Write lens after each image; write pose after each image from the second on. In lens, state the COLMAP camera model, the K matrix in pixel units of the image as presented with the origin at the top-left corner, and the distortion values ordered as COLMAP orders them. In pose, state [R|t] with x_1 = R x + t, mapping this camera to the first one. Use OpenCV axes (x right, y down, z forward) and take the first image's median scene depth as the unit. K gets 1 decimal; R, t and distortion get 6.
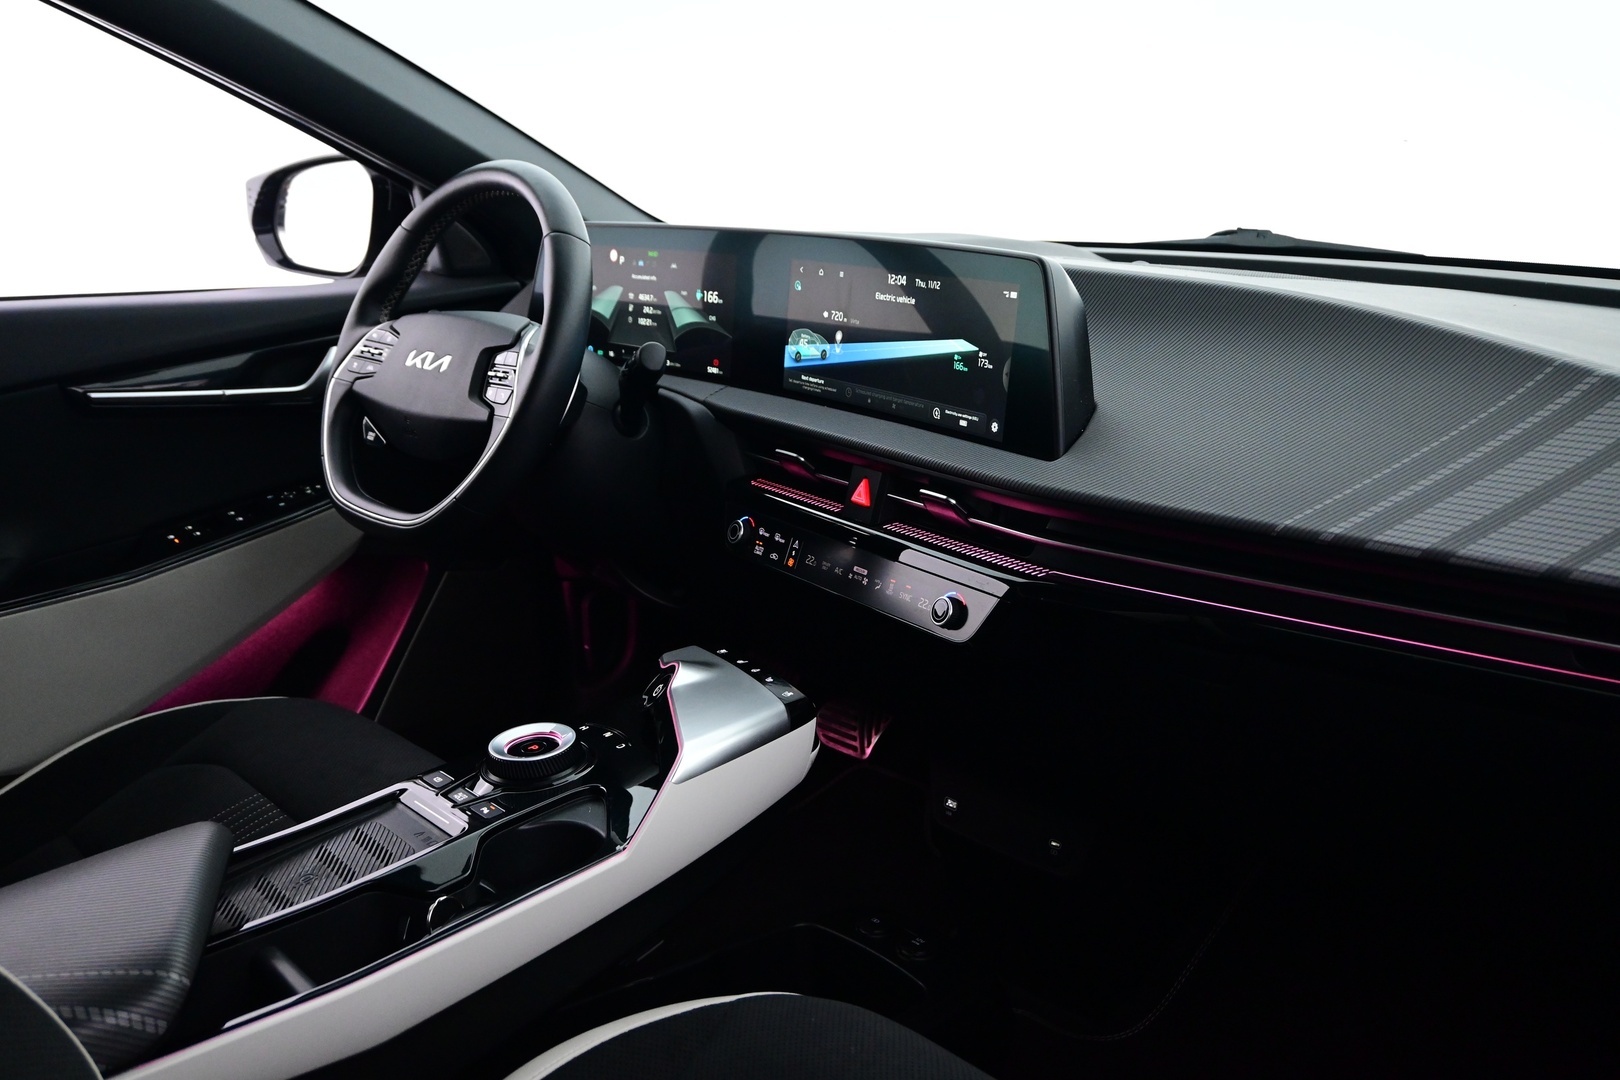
lens RADIAL K [[1460.7, 0, 809.8], [0, 1460.7, 537.8], [0, 0, 1]] dist [-0.006033, -0.000986]
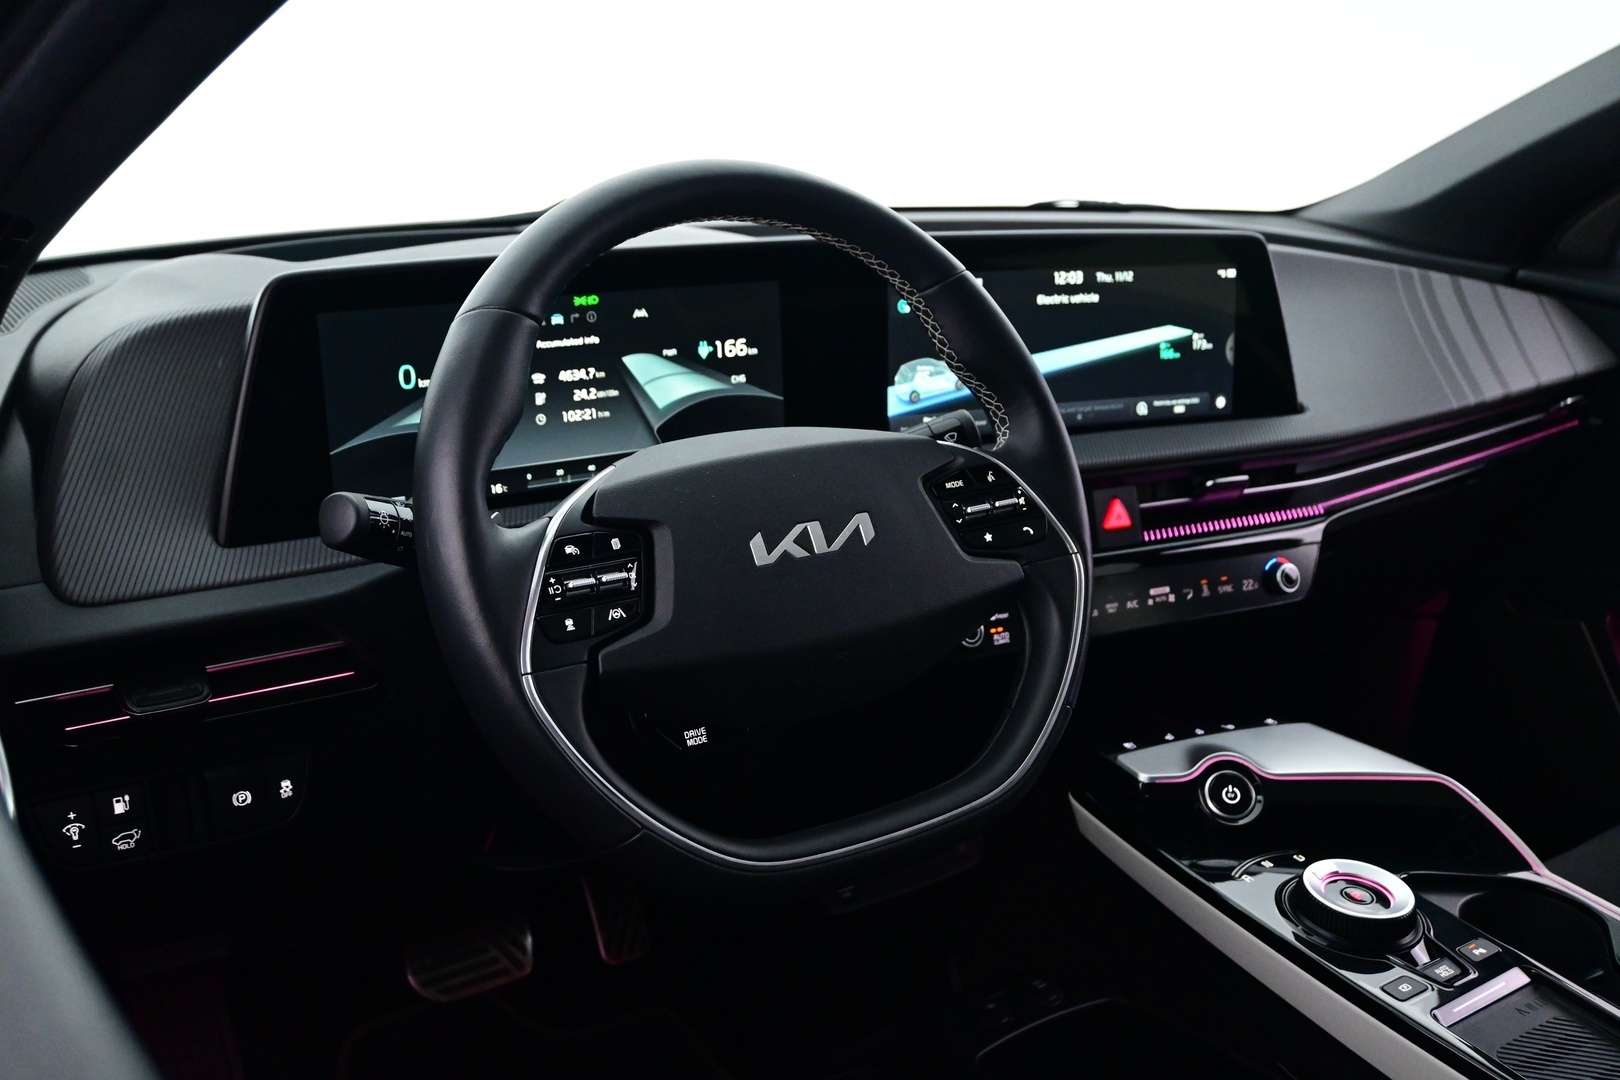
lens RADIAL K [[1621.9, 0, 813.3], [0, 1621.9, 540.8], [0, 0, 1]] dist [-0.014789, 0.000000]
pose [[0.104675, -0.270642, 0.956972, -0.837556], [0.227565, 0.943246, 0.241868, -0.266326], [-0.968120, 0.192456, 0.160323, 0.910989]]
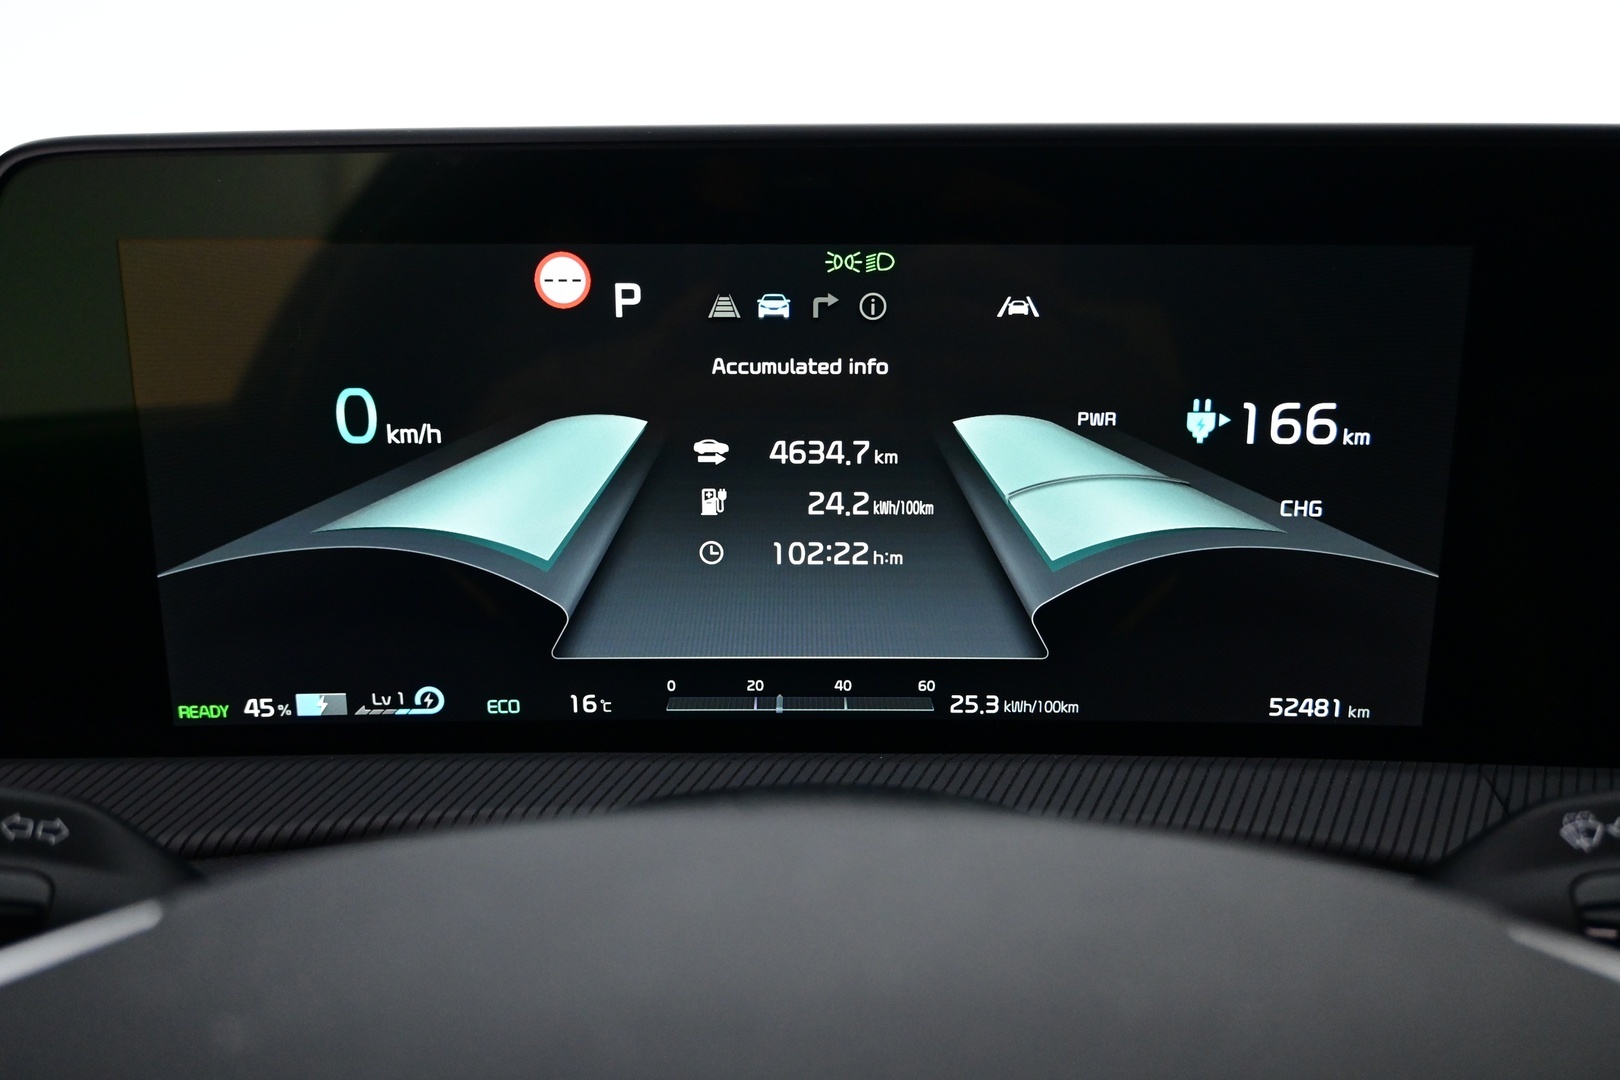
lens RADIAL K [[1241.5, 0, 810.7], [0, 1241.5, 546.4], [0, 0, 1]] dist [0.000532, 0.003456]
pose [[0.660176, -0.213443, 0.720146, -0.289110], [0.179608, 0.975819, 0.124570, -0.195456], [-0.729321, 0.047106, 0.682549, 0.969268]]
